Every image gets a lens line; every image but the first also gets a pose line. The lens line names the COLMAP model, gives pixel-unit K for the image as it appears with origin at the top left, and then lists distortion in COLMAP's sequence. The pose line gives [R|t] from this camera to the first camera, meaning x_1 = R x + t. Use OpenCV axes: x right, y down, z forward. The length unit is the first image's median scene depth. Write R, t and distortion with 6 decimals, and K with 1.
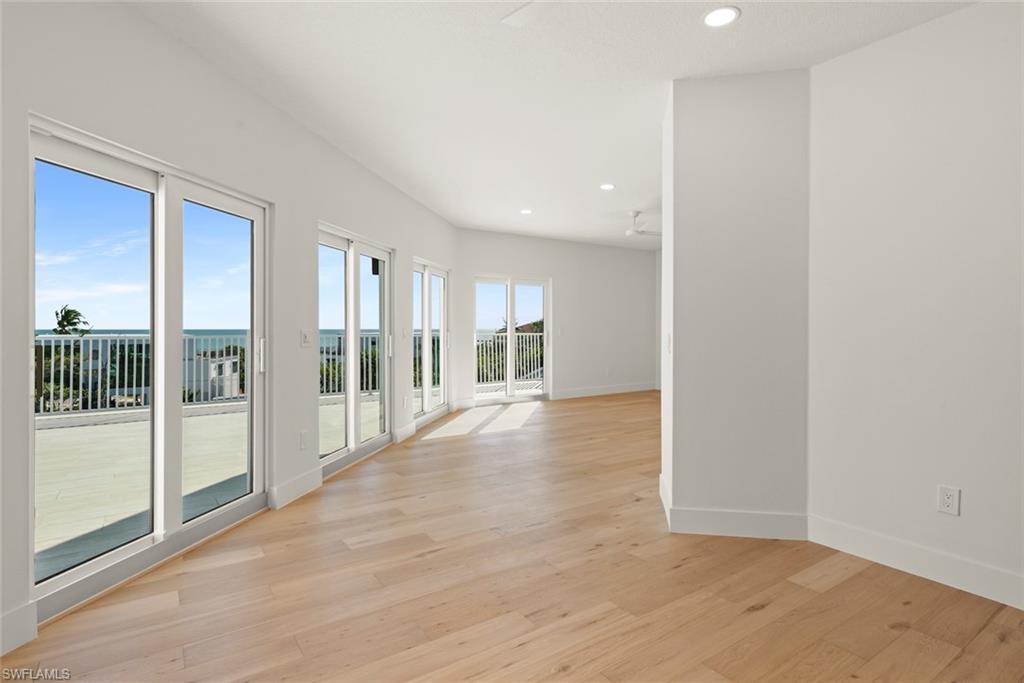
lens RADIAL K [[587.2, 0, 512.0], [0, 587.2, 341.5], [0, 0, 1]] dist [0.100084, -0.000025]
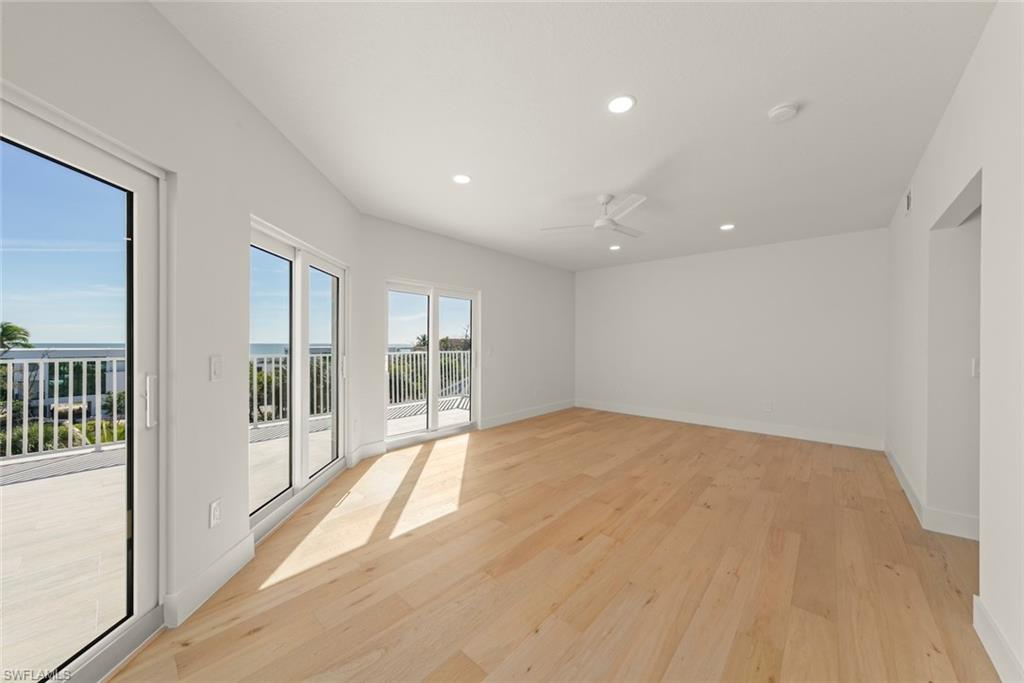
lens RADIAL K [[371.4, 0, 512.0], [0, 371.4, 341.5], [0, 0, 1]] dist [0.002643, 0.000157]
pose [[0.974097, 0.003854, 0.226098, -0.011764], [0.001449, 0.999728, -0.023286, -0.017542], [-0.226126, 0.023010, 0.973826, 0.426403]]
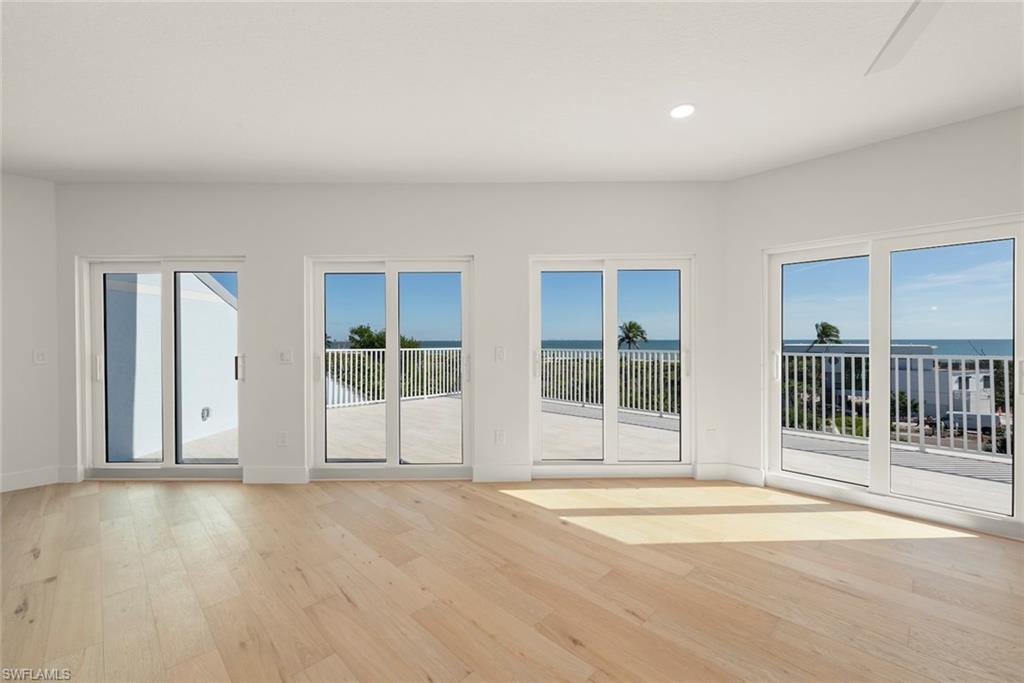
lens RADIAL K [[438.3, 0, 512.0], [0, 438.3, 341.5], [0, 0, 1]] dist [0.013066, 0.000163]
pose [[0.131004, 0.003630, -0.991375, 0.279947], [-0.014946, 0.999887, 0.001686, -0.021211], [0.991269, 0.014597, 0.131043, 0.609967]]
